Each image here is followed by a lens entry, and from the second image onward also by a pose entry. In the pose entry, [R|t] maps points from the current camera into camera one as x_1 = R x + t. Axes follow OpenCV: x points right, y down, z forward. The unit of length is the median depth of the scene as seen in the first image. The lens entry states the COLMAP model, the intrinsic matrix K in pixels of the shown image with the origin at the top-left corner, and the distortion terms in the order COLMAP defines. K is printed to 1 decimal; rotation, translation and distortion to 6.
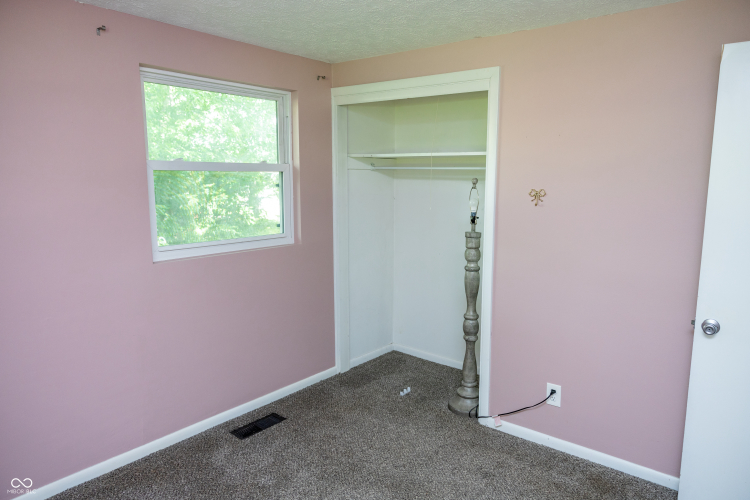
lens RADIAL K [[507.2, 0, 380.2], [0, 507.2, 250.8], [0, 0, 1]] dist [0.003899, 0.000609]
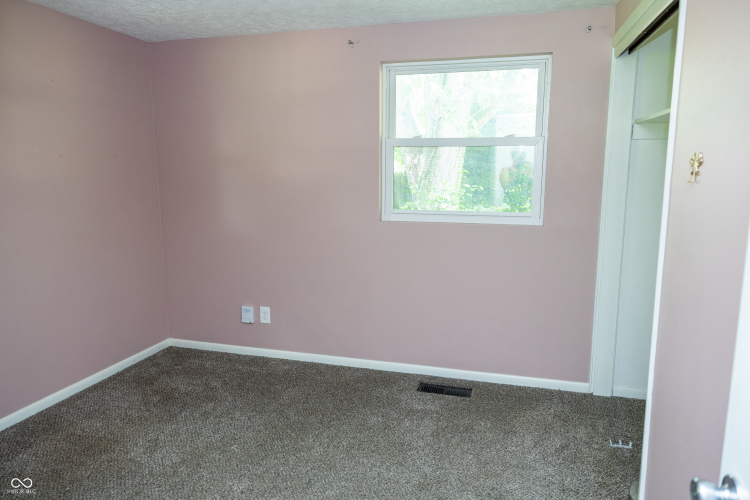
lens RADIAL K [[507.2, 0, 380.2], [0, 507.2, 250.8], [0, 0, 1]] dist [0.003899, 0.000609]
pose [[0.404494, 0.149871, -0.902177, 0.573623], [-0.131532, 0.985759, 0.104782, -0.030023], [0.905033, 0.076282, 0.418446, 0.399073]]
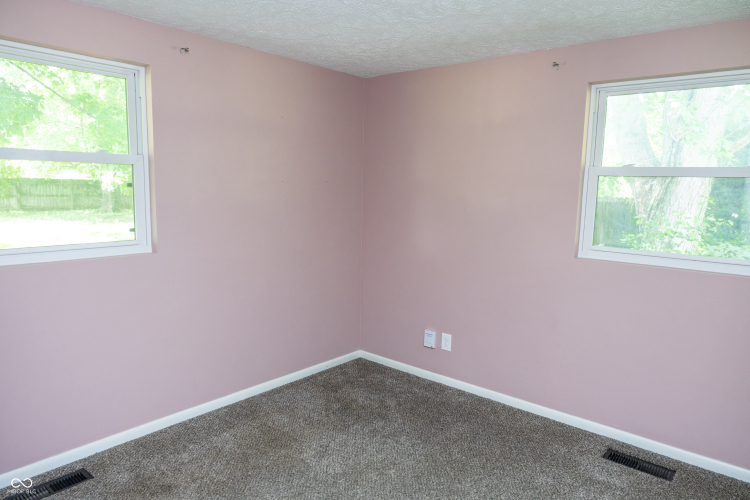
lens RADIAL K [[507.2, 0, 380.2], [0, 507.2, 250.8], [0, 0, 1]] dist [0.003899, 0.000609]
pose [[-0.013314, 0.128018, -0.991683, 0.559730], [-0.165283, 0.977846, 0.128450, -0.053714], [0.986156, 0.165619, 0.008140, 0.464022]]
